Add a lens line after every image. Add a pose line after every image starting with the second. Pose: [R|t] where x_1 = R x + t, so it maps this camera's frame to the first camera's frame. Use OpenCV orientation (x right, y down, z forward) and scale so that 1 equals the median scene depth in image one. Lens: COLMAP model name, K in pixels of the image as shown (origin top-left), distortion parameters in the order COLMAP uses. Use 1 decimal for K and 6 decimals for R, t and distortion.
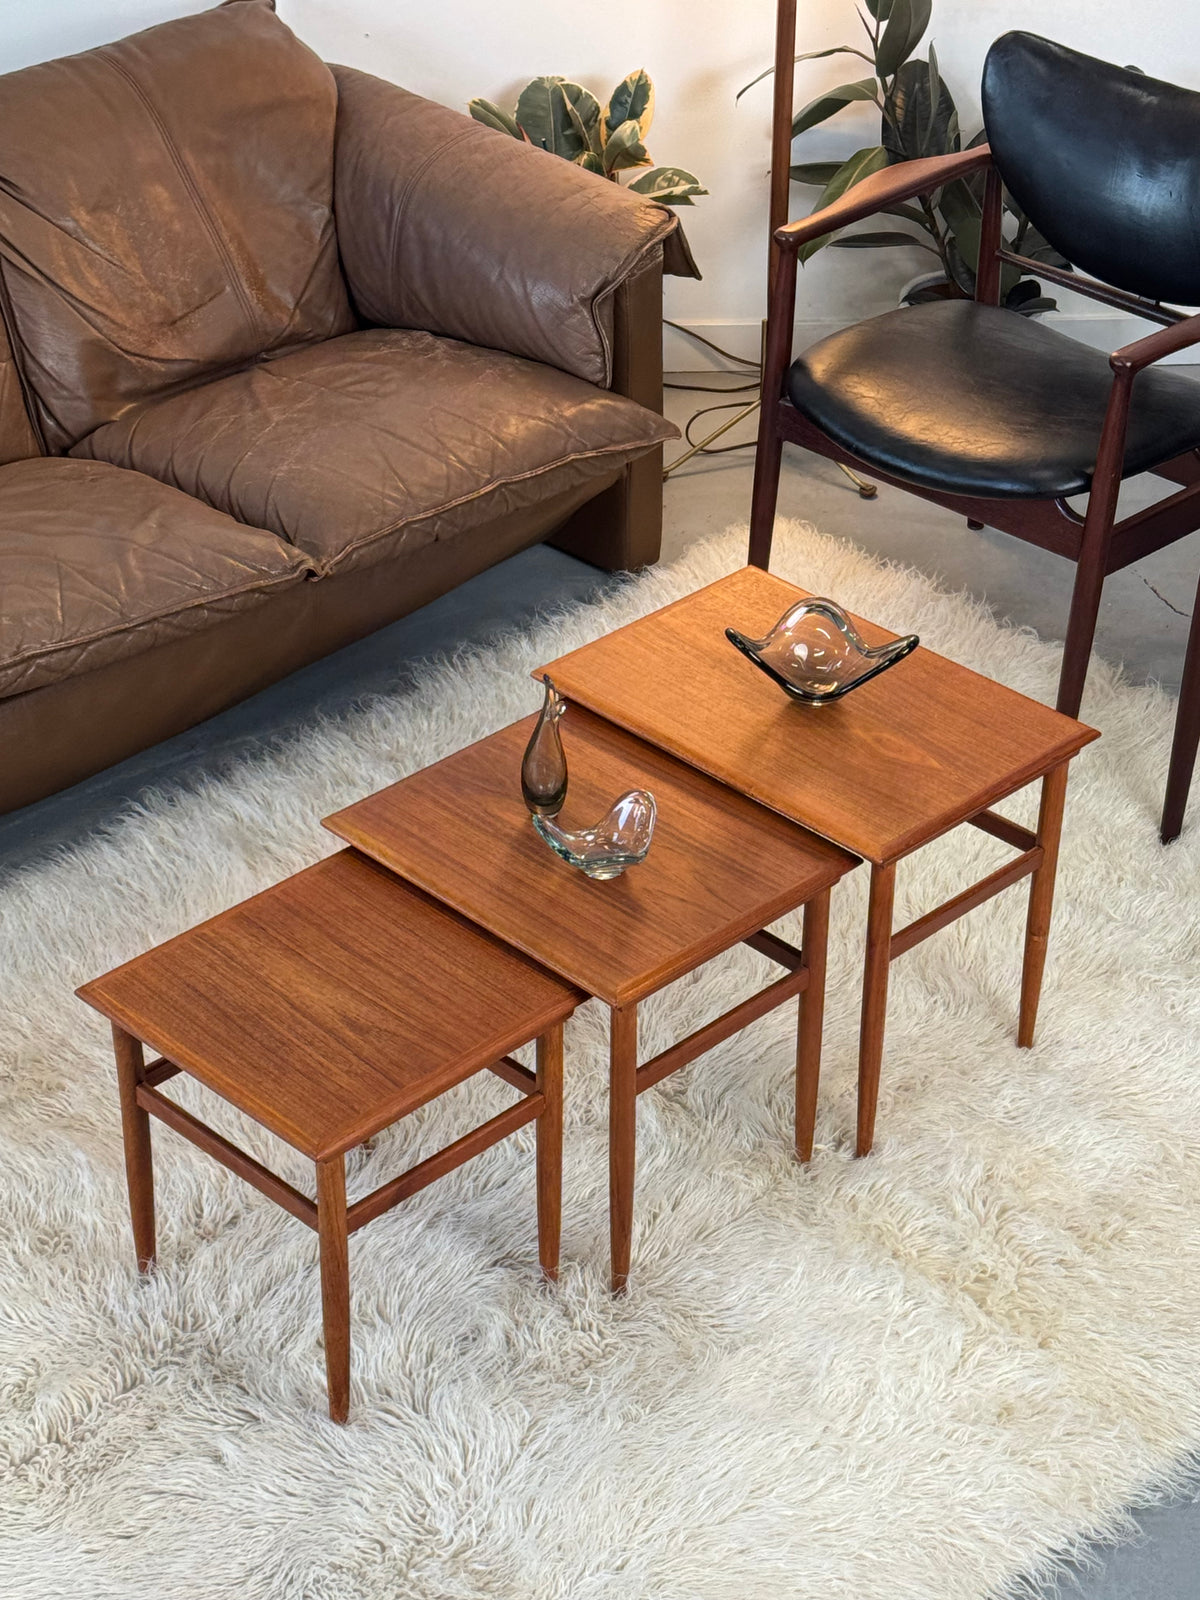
lens RADIAL K [[3044.9, 0, 612.2], [0, 3044.9, 806.5], [0, 0, 1]] dist [0.156848, -0.050963]
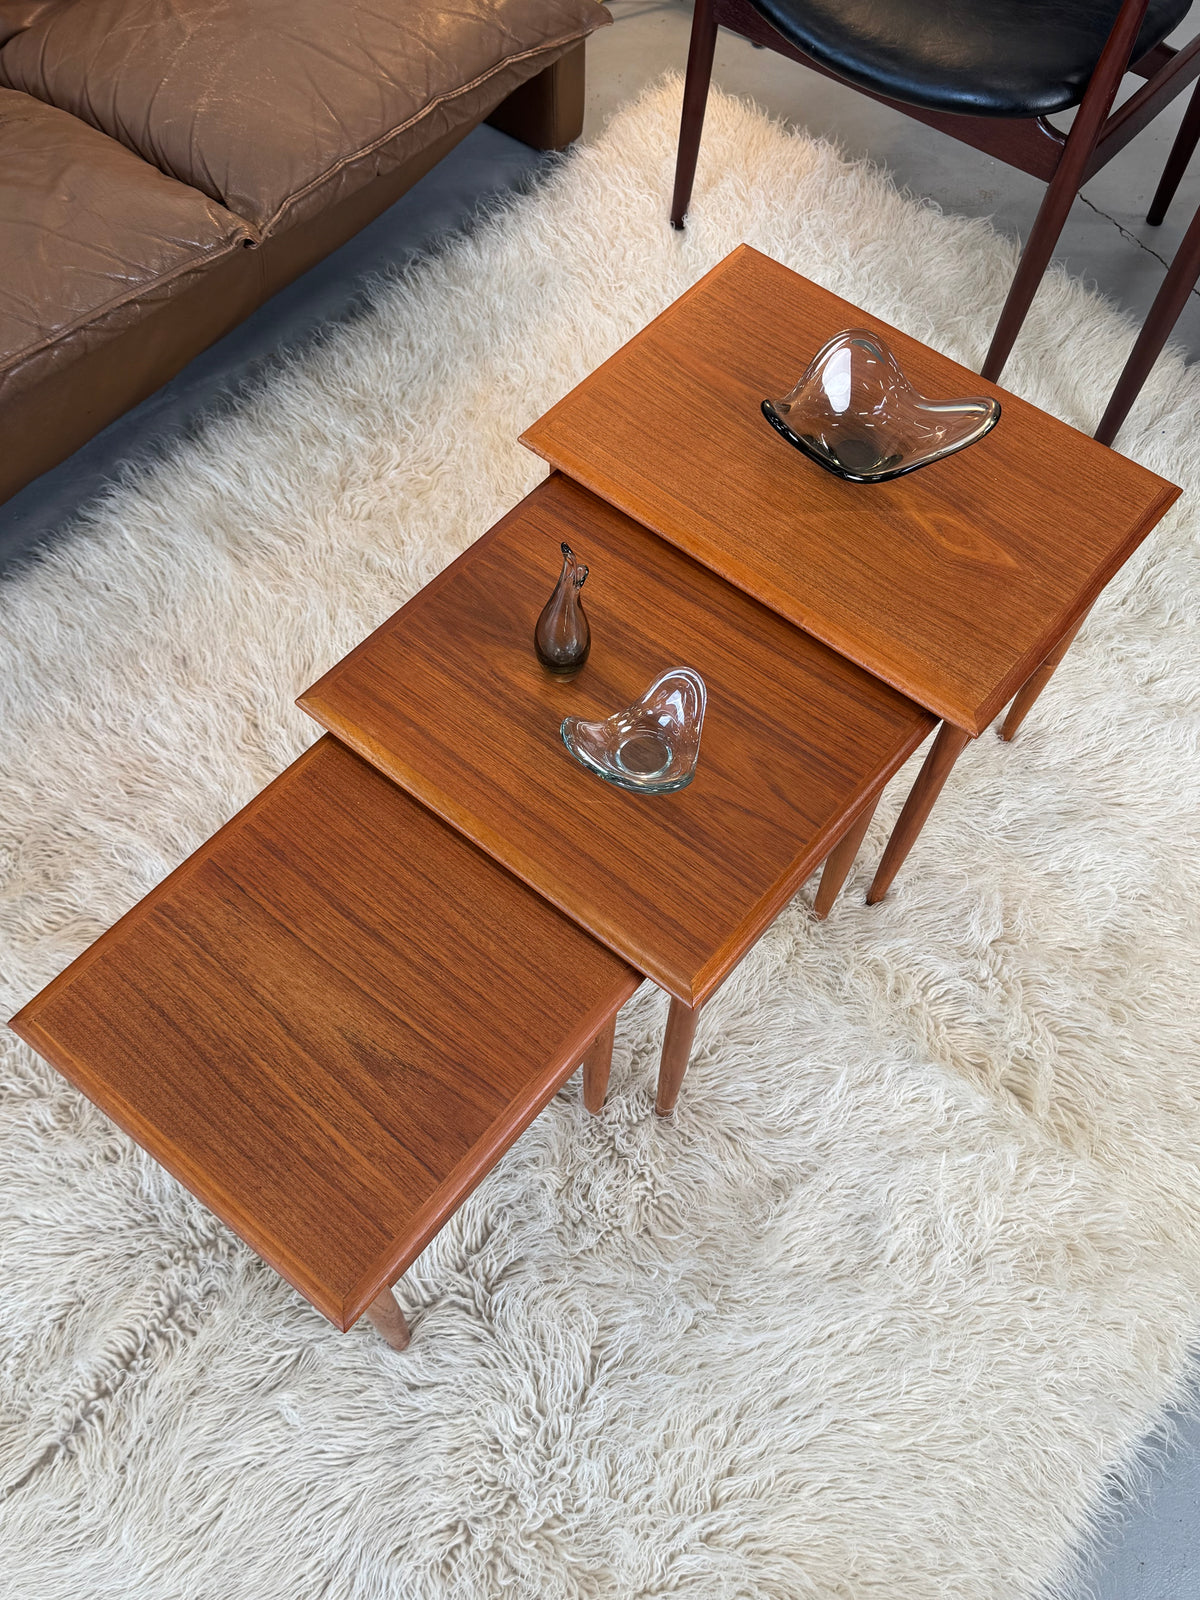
lens RADIAL K [[1365.3, 0, 600.3], [0, 1365.3, 784.7], [0, 0, 1]] dist [0.109545, -0.187511]
pose [[0.994941, -0.078156, 0.063114, -0.035840], [0.040598, 0.887500, 0.459015, -0.134071], [-0.091888, -0.454131, 0.886184, 0.610803]]
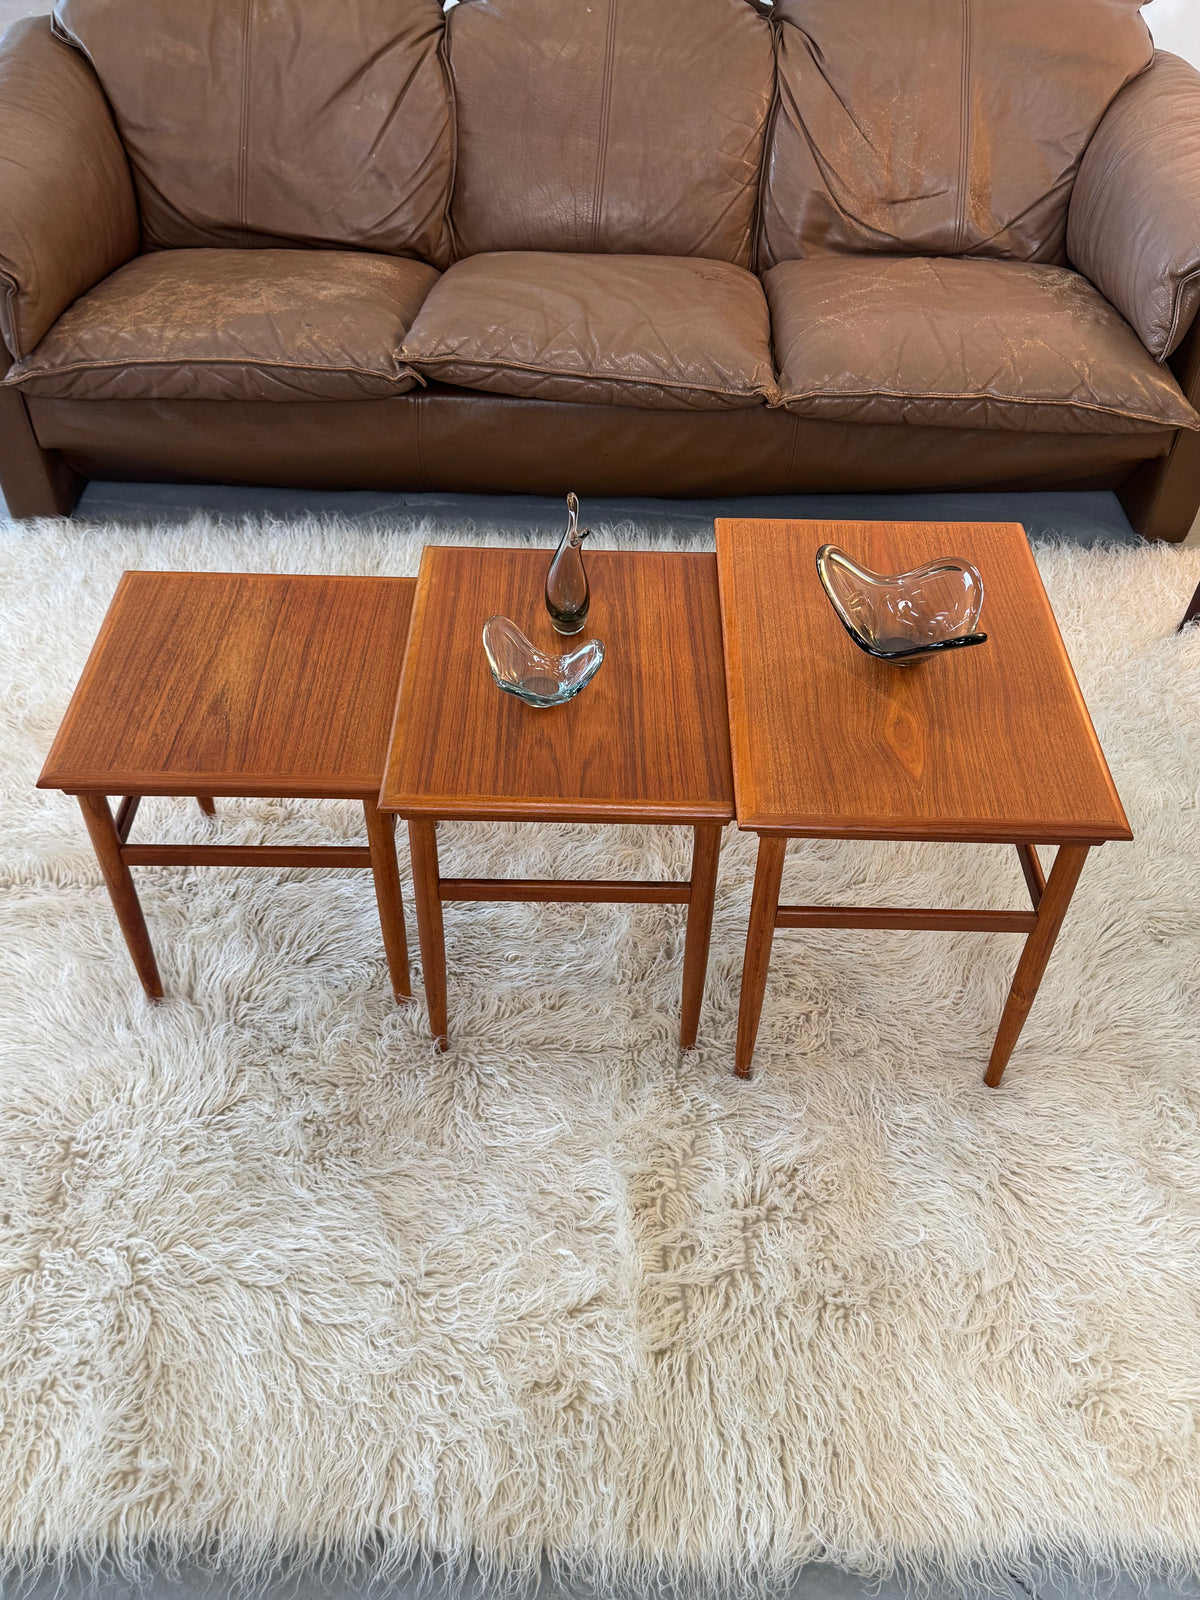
lens RADIAL K [[1428.9, 0, 642.5], [0, 1428.9, 802.2], [0, 0, 1]] dist [0.045294, -0.007816]
pose [[0.712776, 0.495027, -0.496890, 0.251089], [-0.404452, 0.868874, 0.285440, -0.090013], [0.573035, -0.002487, 0.819527, 0.577828]]
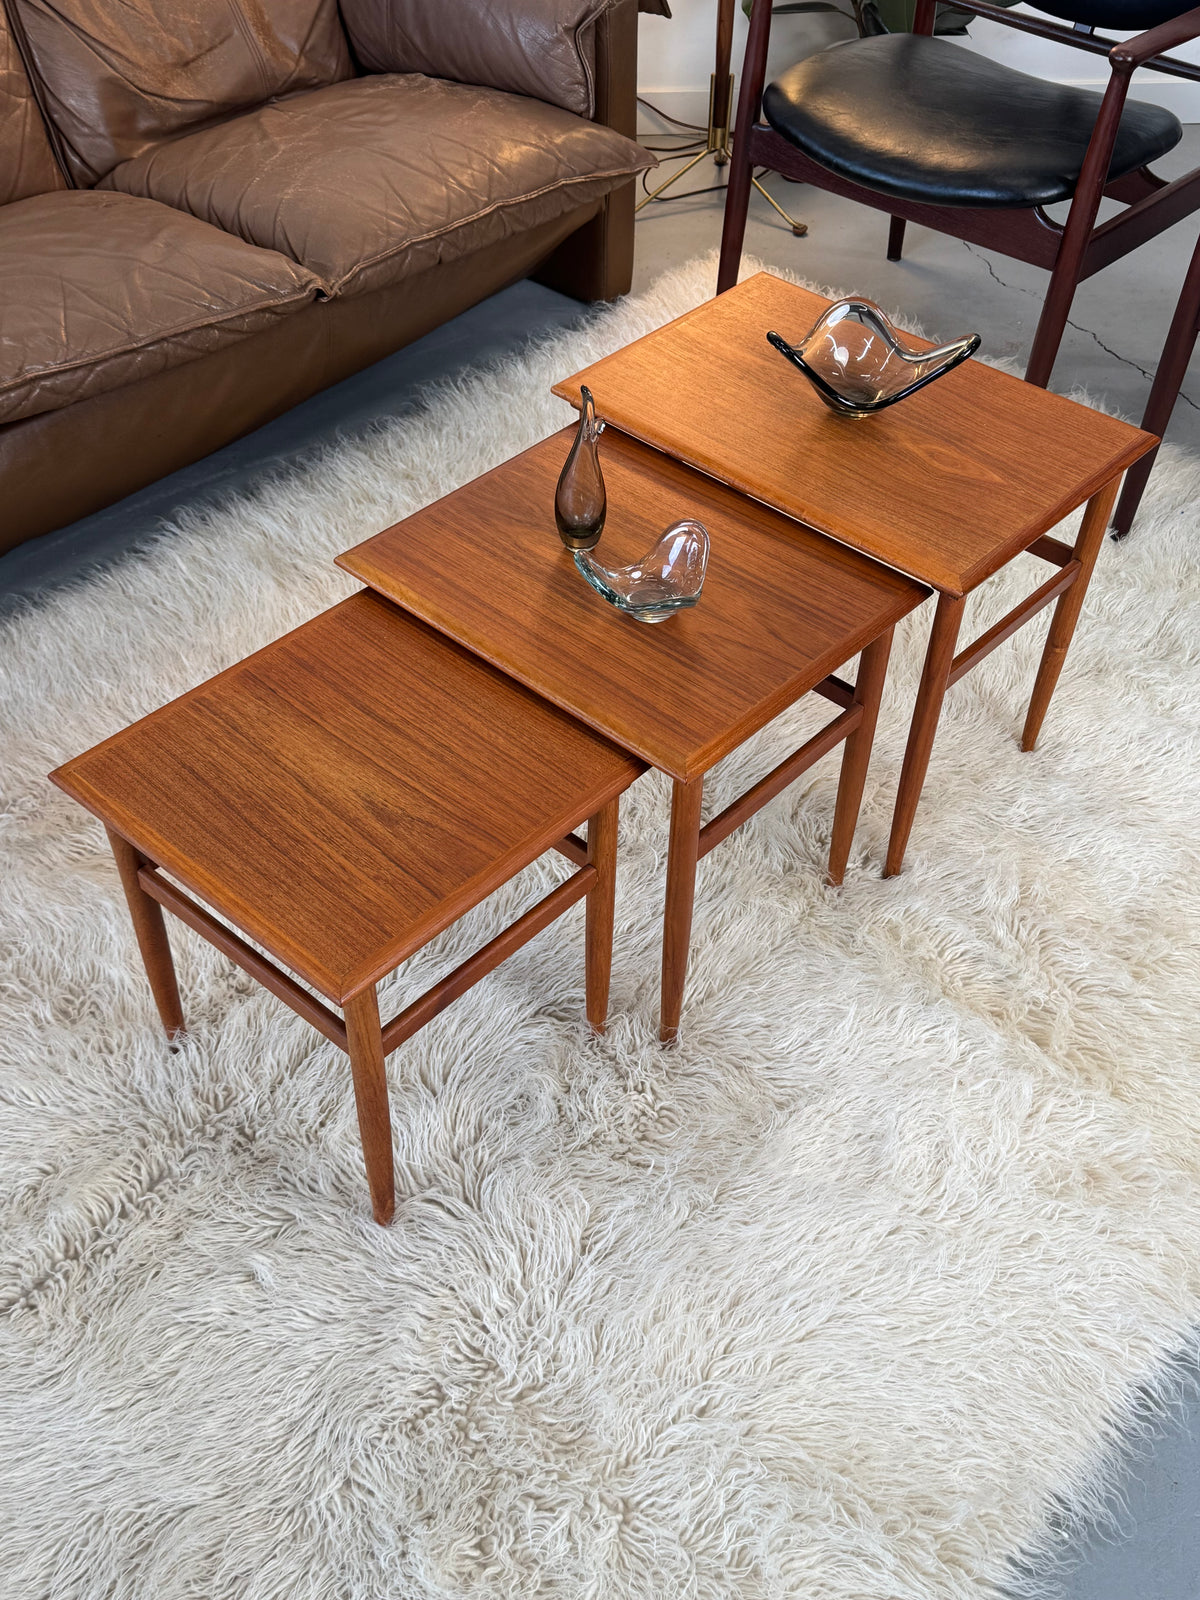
lens RADIAL K [[1580.3, 0, 600.0], [0, 1580.3, 800.0], [0, 0, 1]] dist [0.187704, -0.411896]
pose [[0.998705, -0.028202, 0.042344, -0.036277], [0.019318, 0.980172, 0.197202, -0.015813], [-0.047066, -0.196129, 0.979448, 0.485650]]
